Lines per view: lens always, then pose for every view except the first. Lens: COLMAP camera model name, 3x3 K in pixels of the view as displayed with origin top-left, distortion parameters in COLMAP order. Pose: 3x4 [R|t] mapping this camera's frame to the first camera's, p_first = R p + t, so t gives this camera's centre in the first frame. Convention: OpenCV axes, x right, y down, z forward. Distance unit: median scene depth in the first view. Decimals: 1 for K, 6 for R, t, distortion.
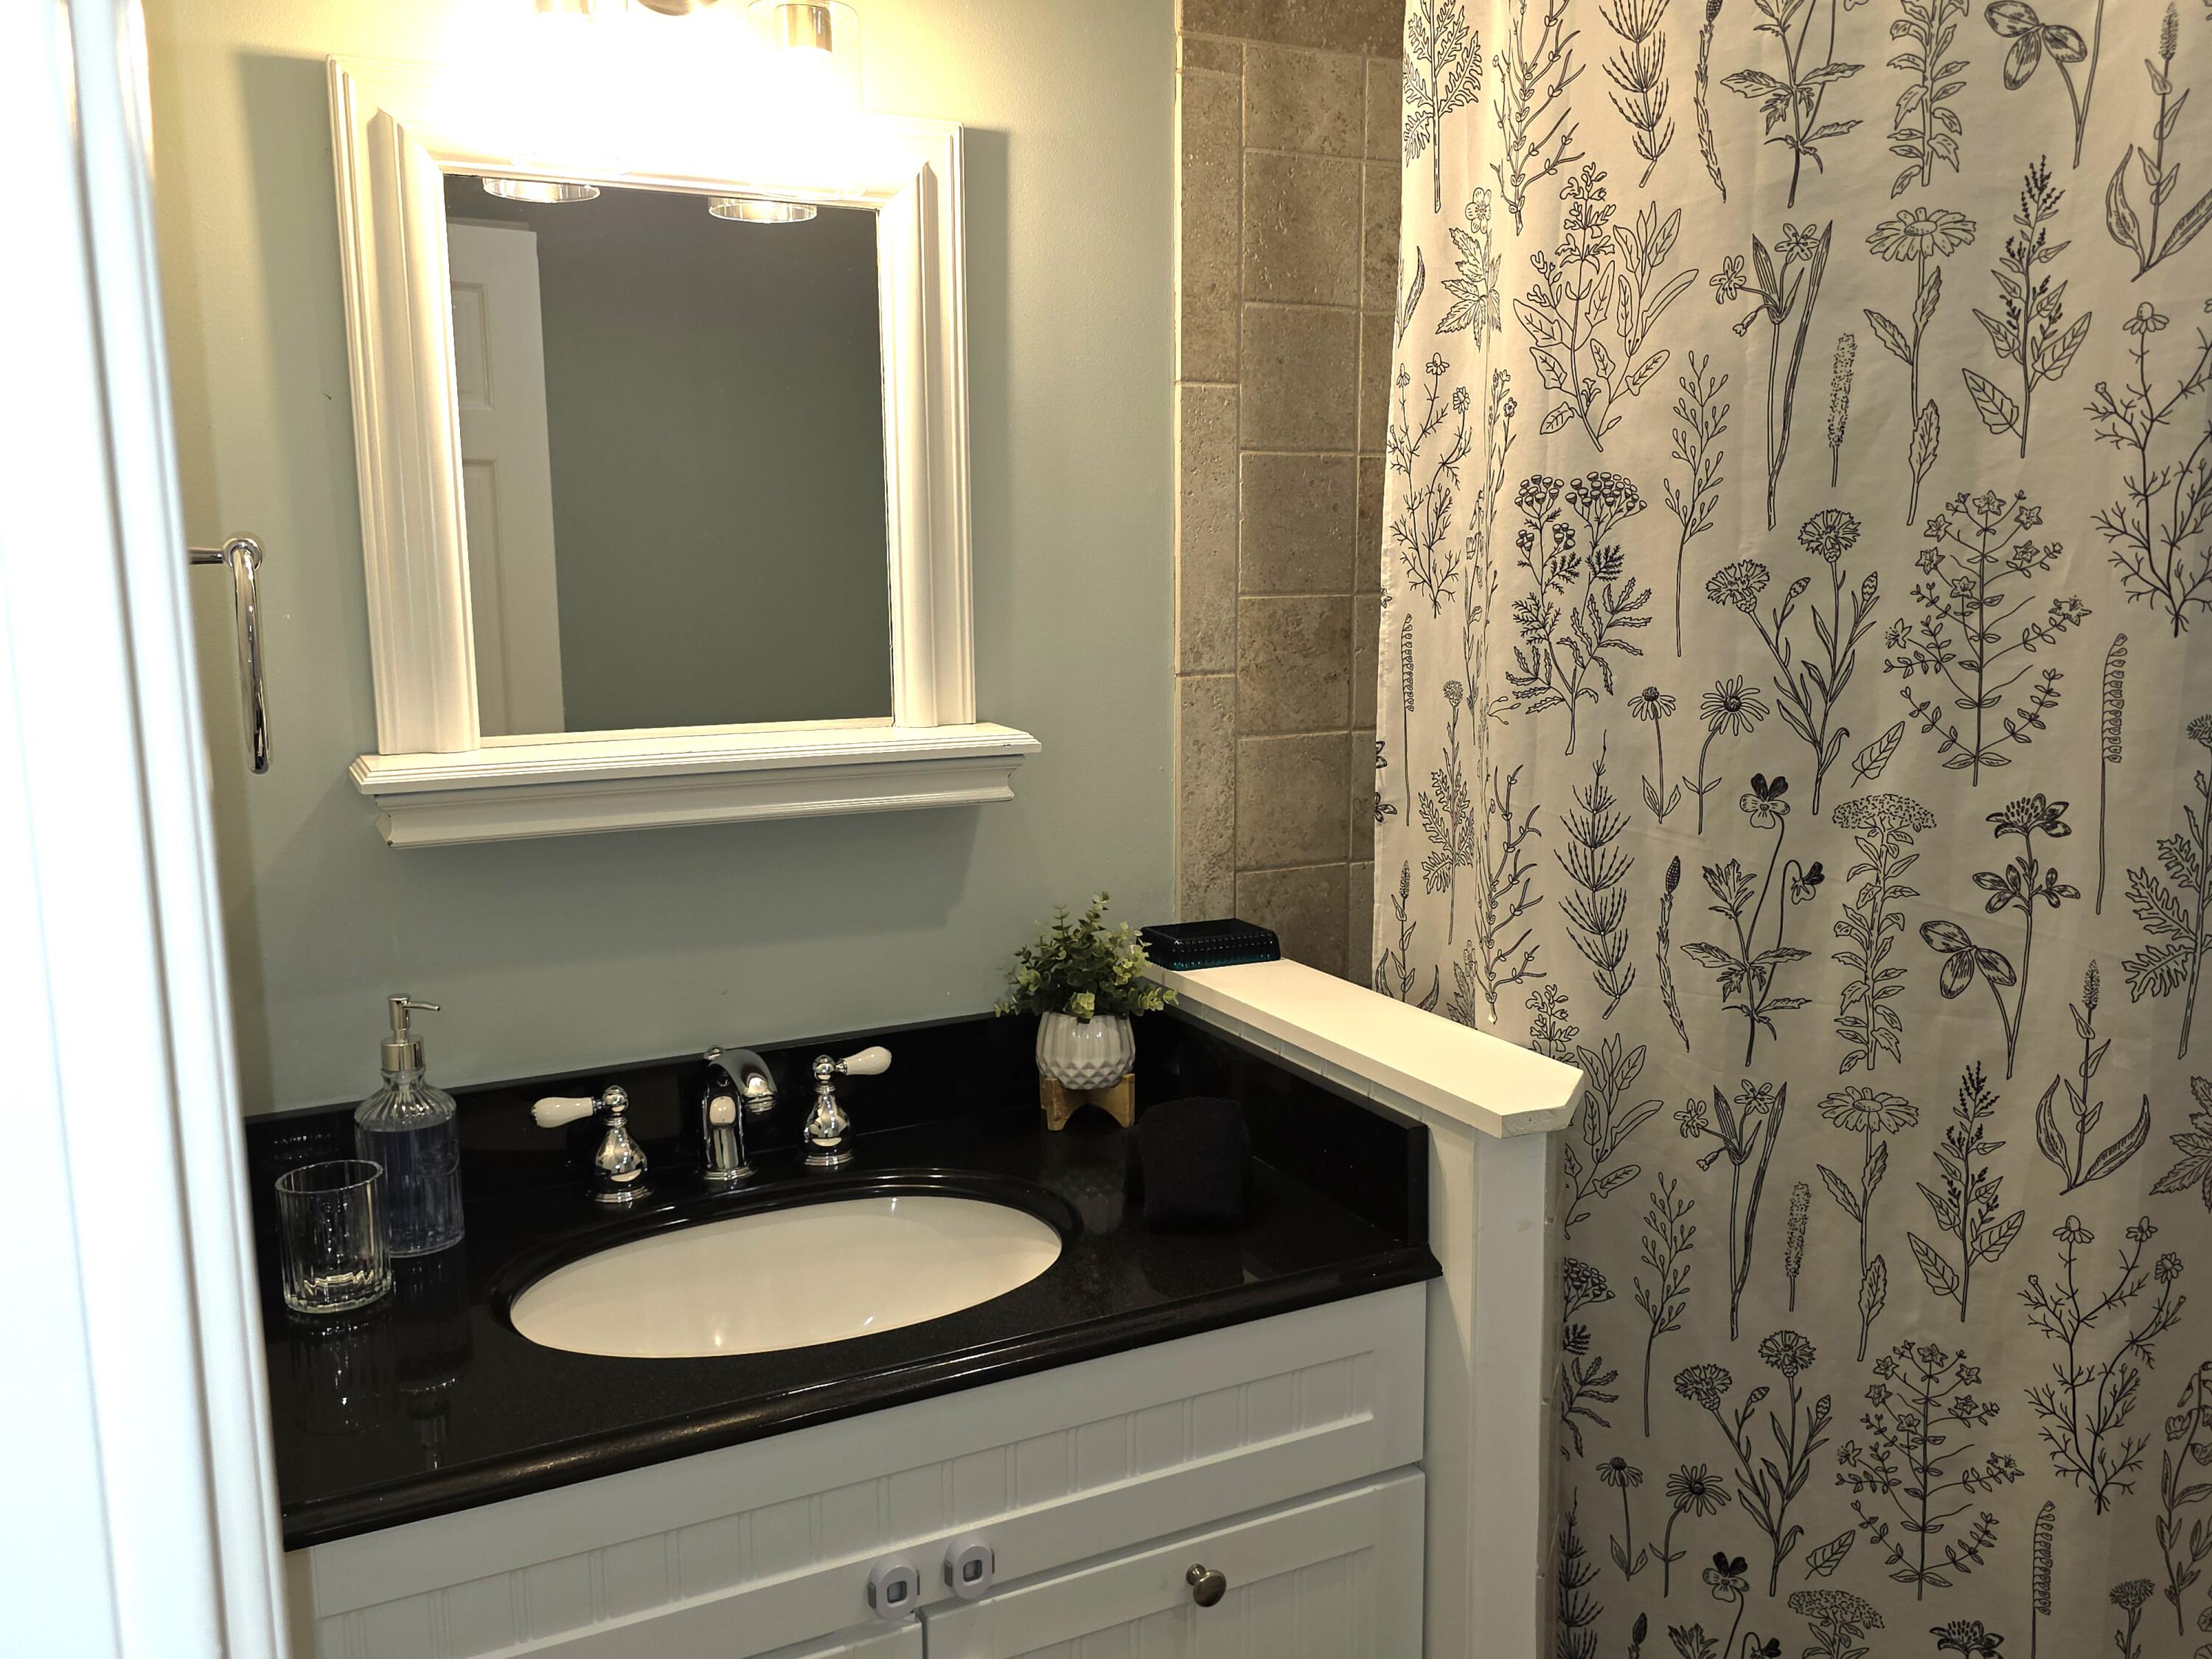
lens RADIAL K [[1799.6, 0, 1106.0], [0, 1799.6, 829.5], [0, 0, 1]] dist [0.071675, -0.053153]
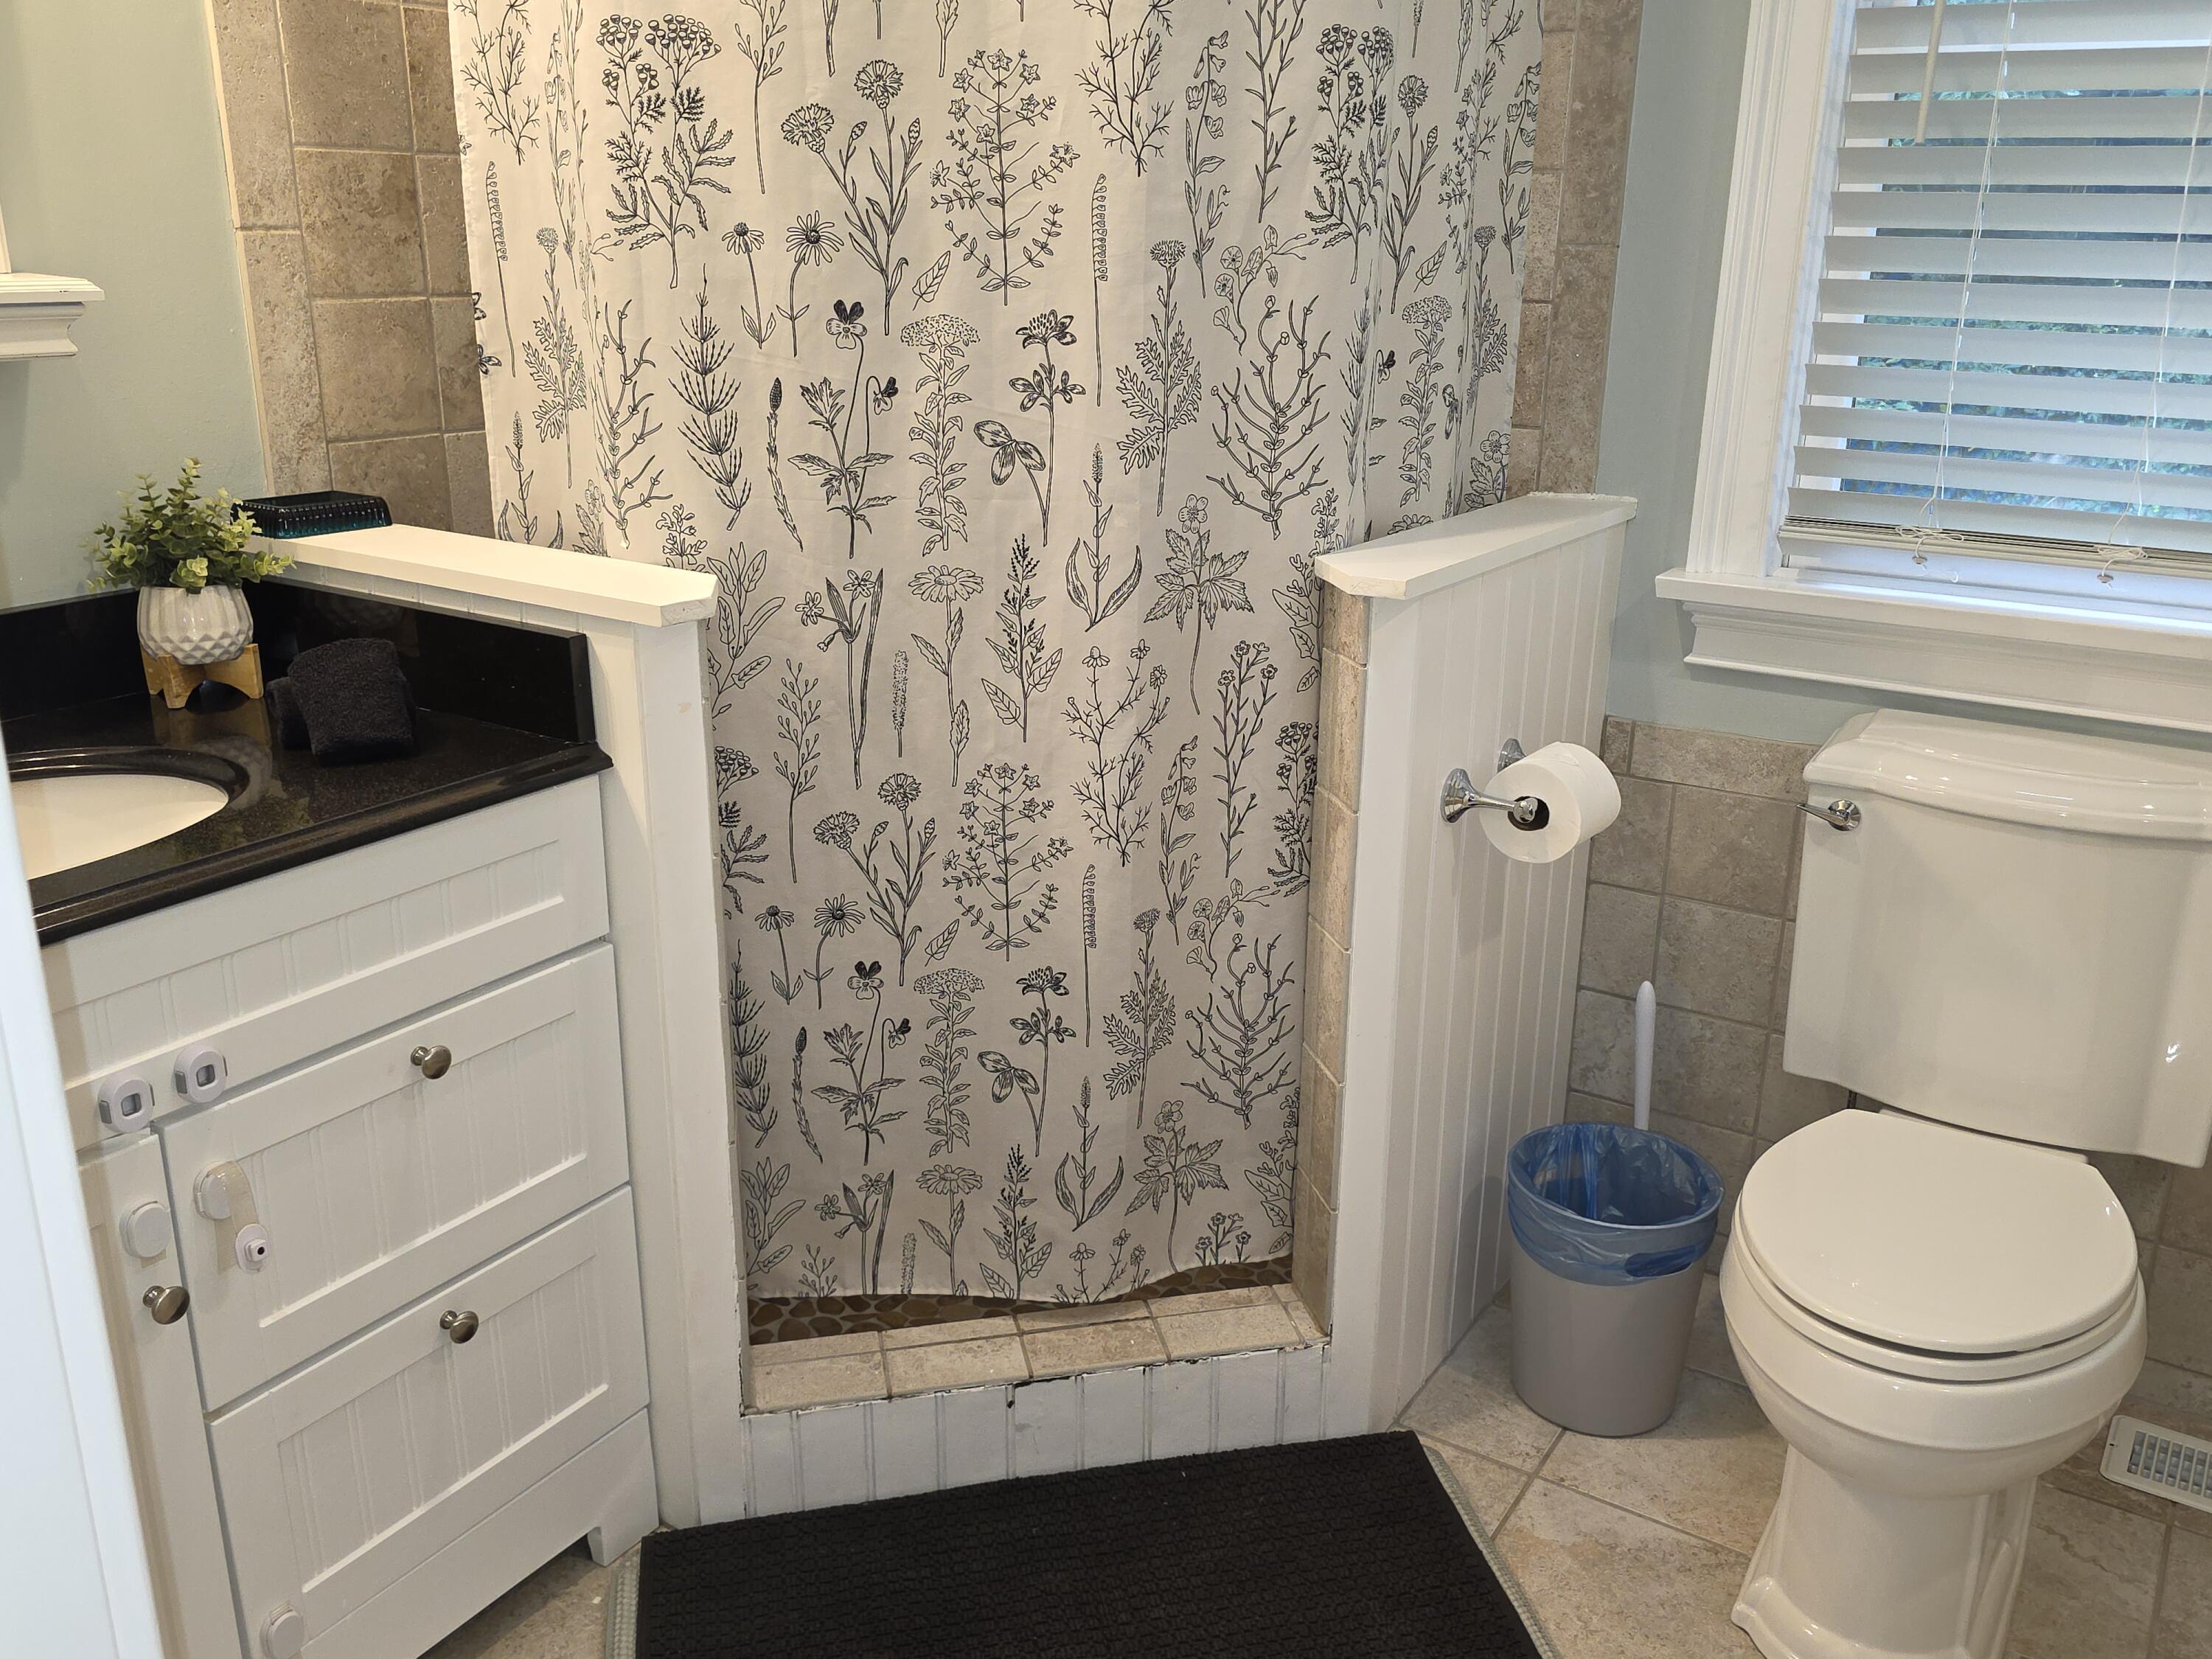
lens RADIAL K [[1888.4, 0, 1106.0], [0, 1888.4, 829.5], [0, 0, 1]] dist [0.034103, -0.060610]
pose [[0.857632, -0.136034, 0.495945, -0.135645], [0.059781, 0.984213, 0.166584, 0.109211], [-0.510777, -0.113220, 0.852225, -0.146214]]
